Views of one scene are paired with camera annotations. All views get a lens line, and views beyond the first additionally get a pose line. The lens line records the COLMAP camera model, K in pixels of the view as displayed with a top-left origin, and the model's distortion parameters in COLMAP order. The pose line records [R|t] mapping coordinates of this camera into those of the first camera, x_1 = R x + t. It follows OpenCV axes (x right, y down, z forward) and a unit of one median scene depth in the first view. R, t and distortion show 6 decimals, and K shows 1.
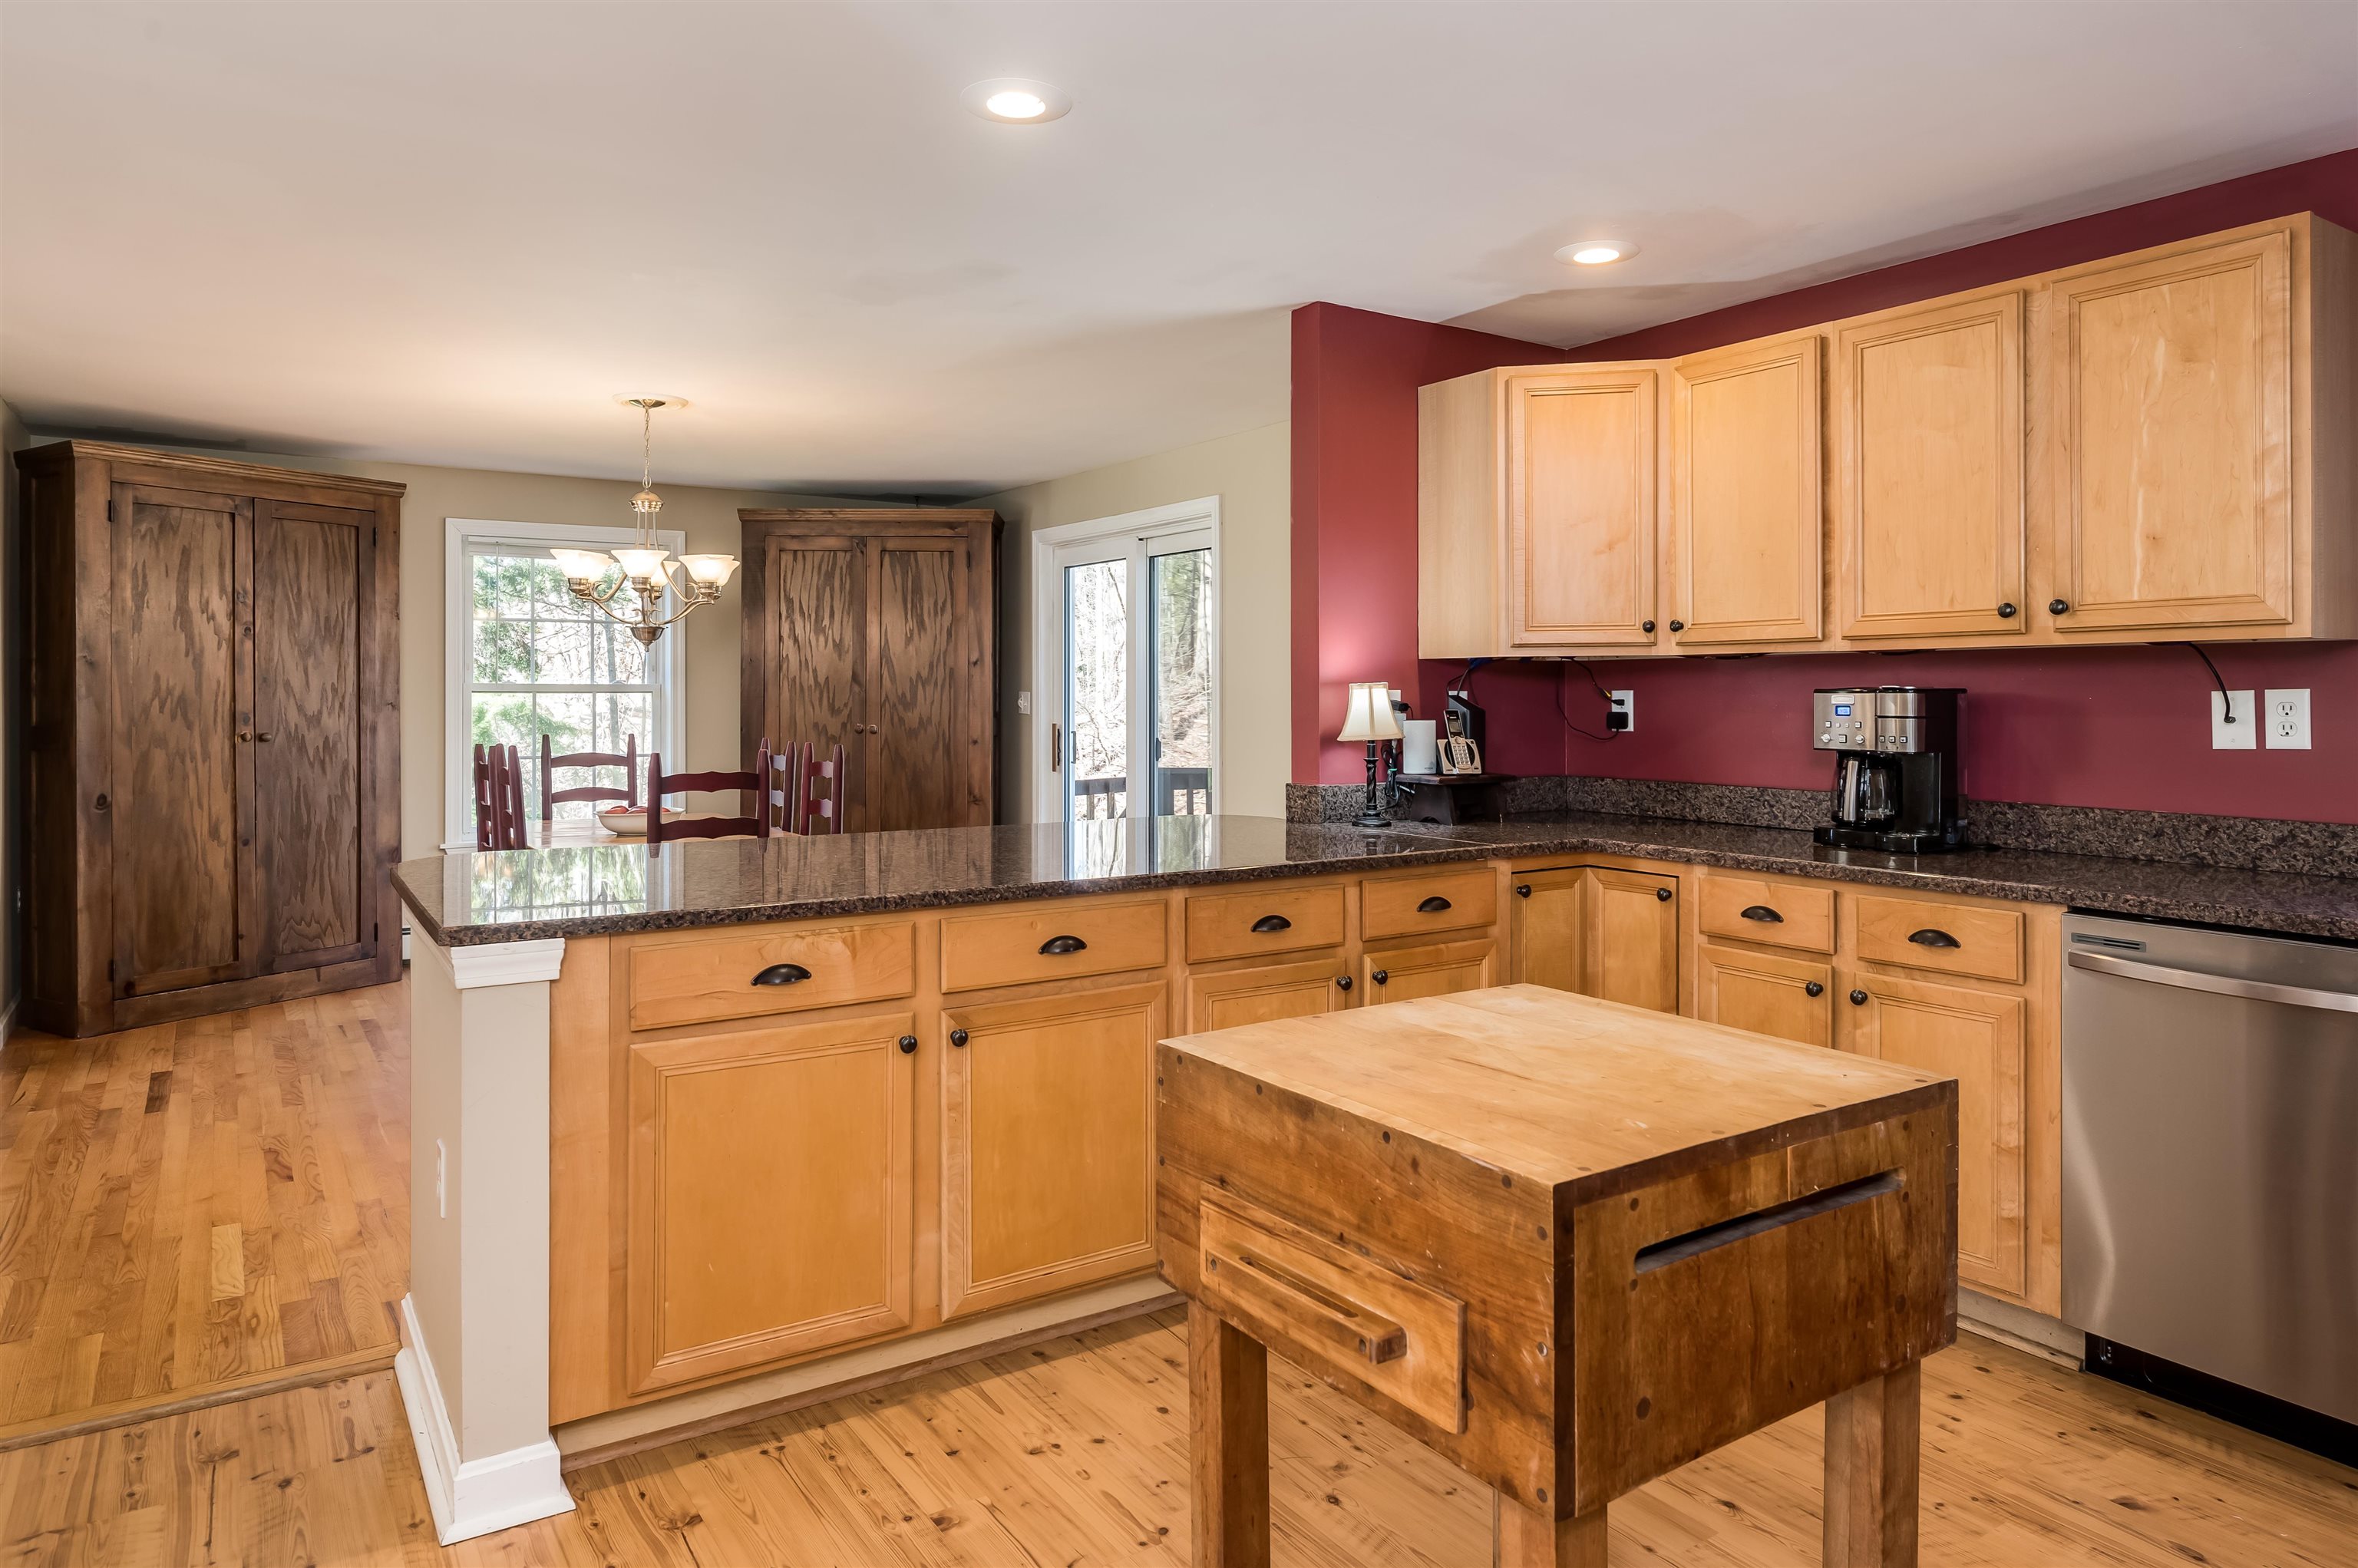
lens RADIAL K [[1449.1, 0, 1177.8], [0, 1449.1, 704.2], [0, 0, 1]] dist [-0.002781, 0.000137]
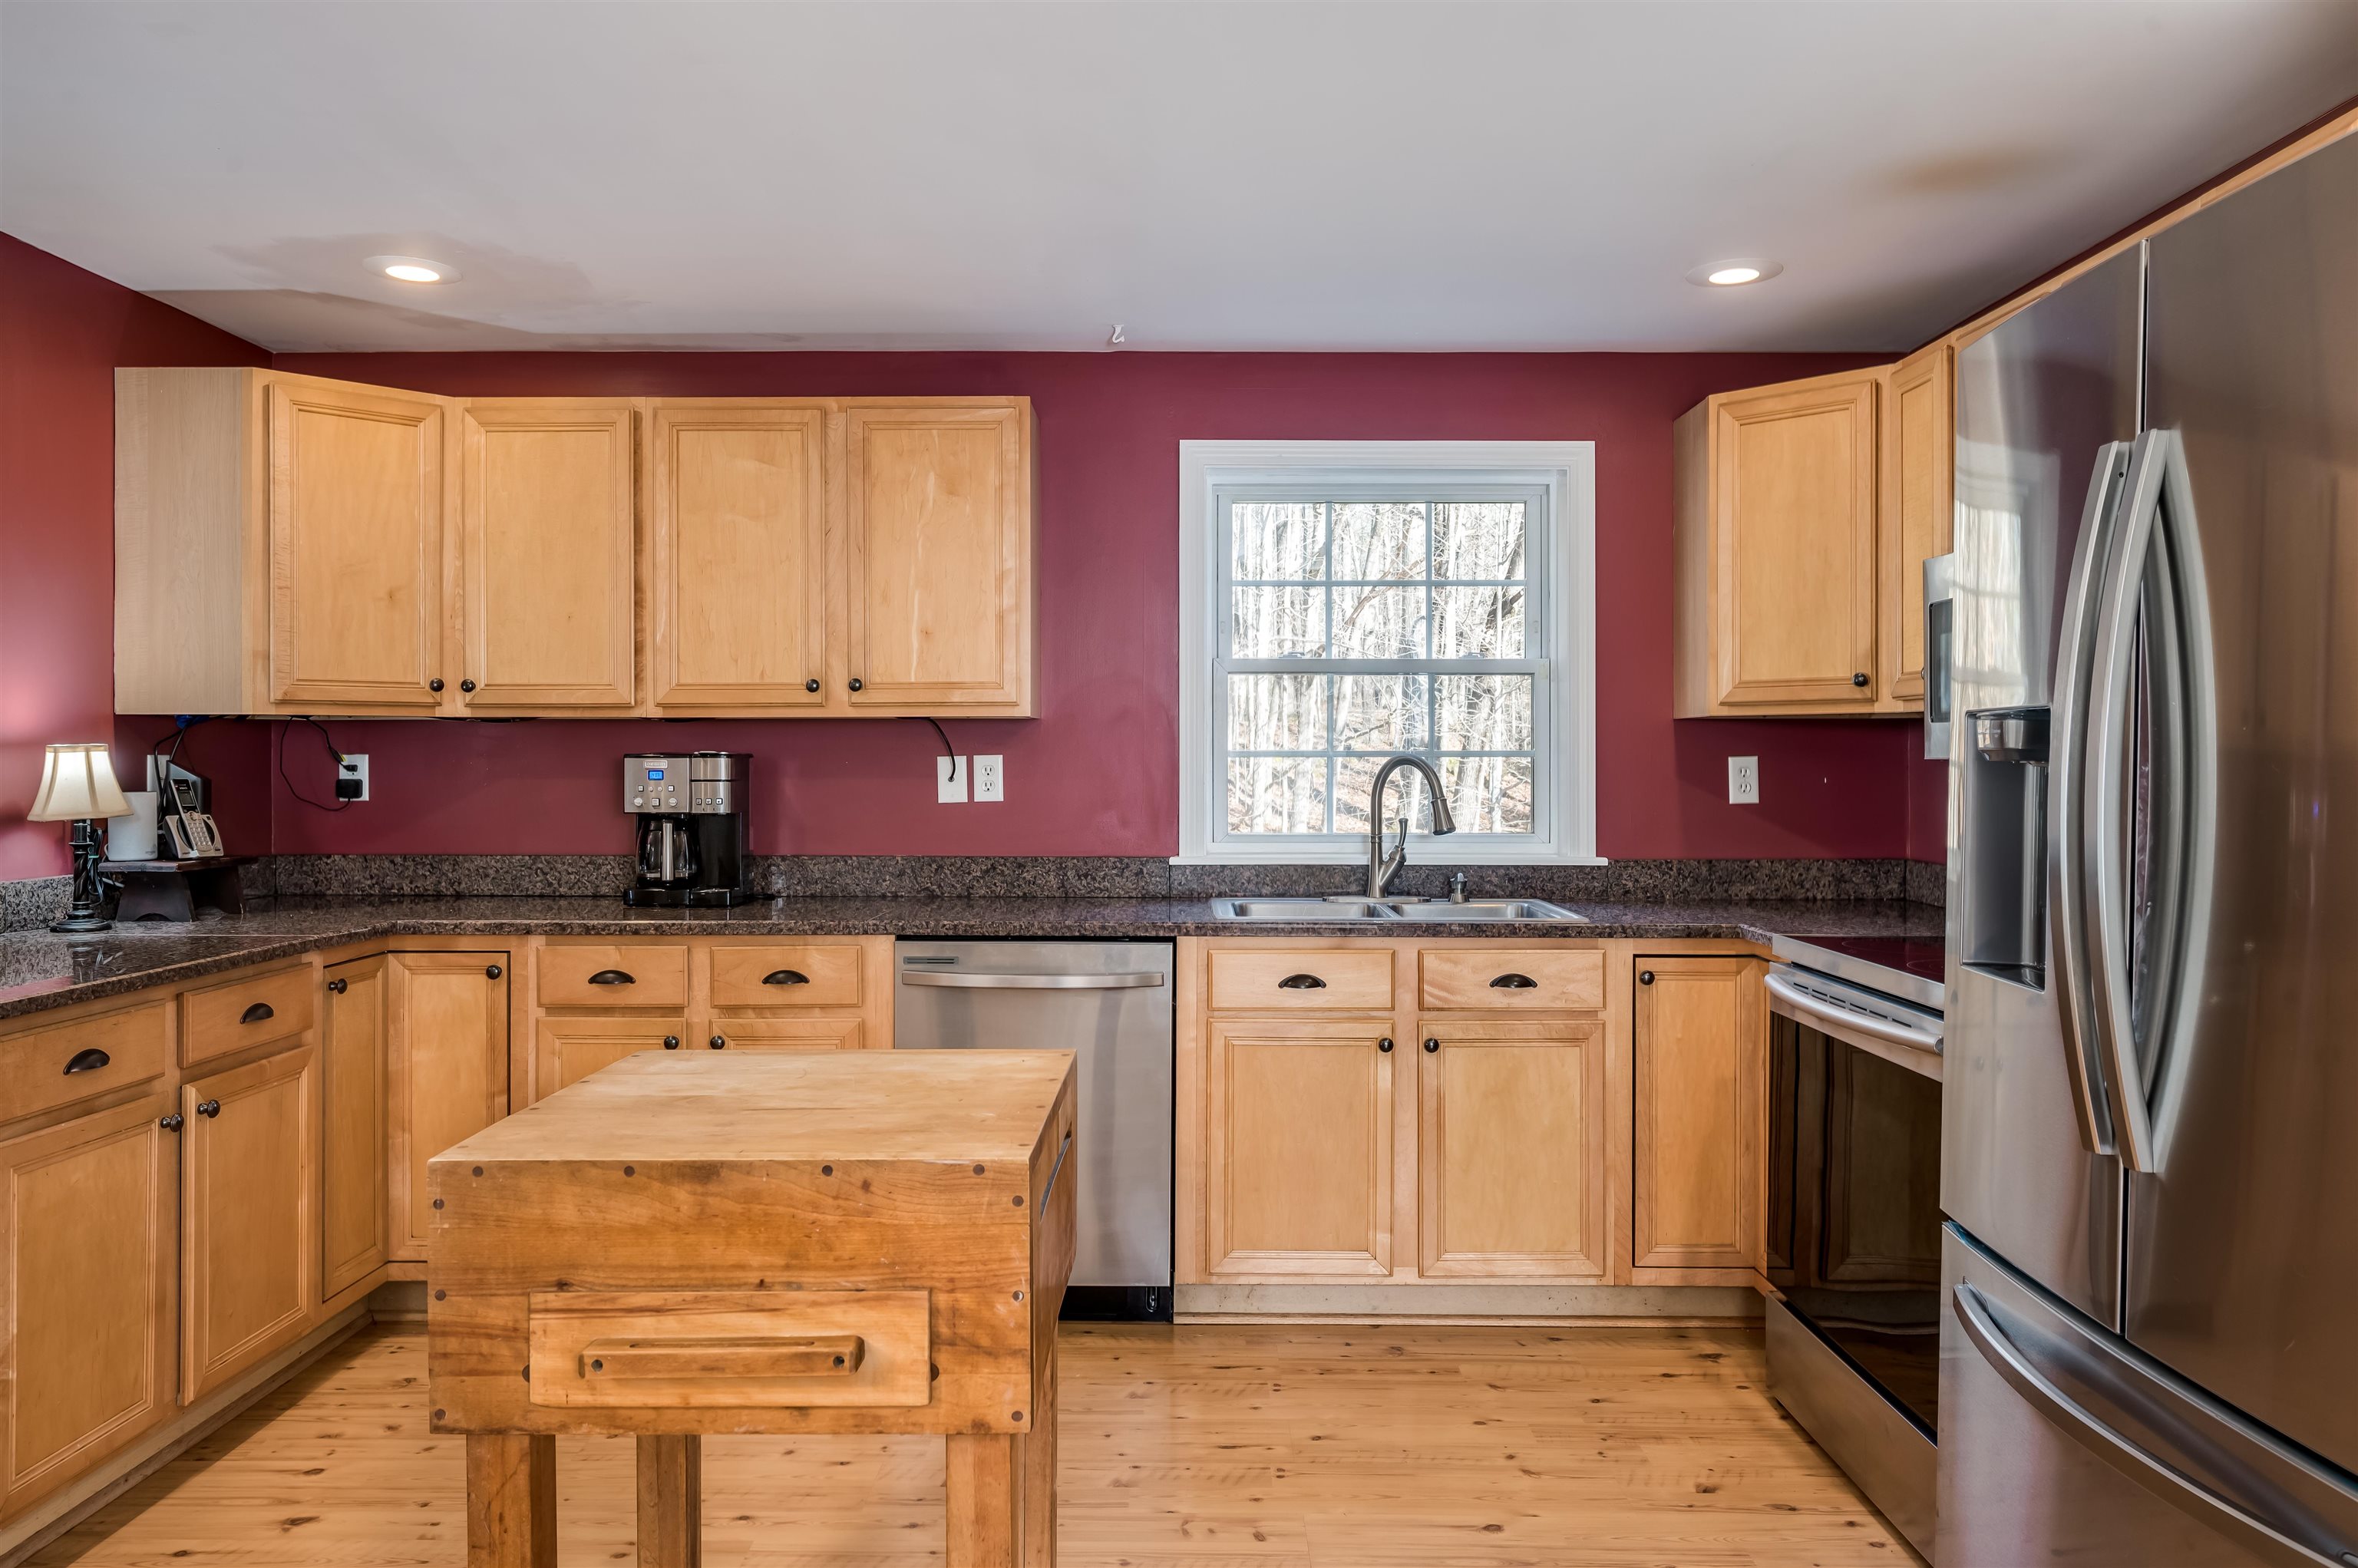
lens RADIAL K [[1610.2, 0, 1187.4], [0, 1610.2, 756.0], [0, 0, 1]] dist [-0.003275, 0.000172]
pose [[0.556060, 0.001236, 0.831141, -0.272322], [0.005359, 0.999973, -0.005073, -0.001087], [-0.831125, 0.007275, 0.556039, 0.041336]]
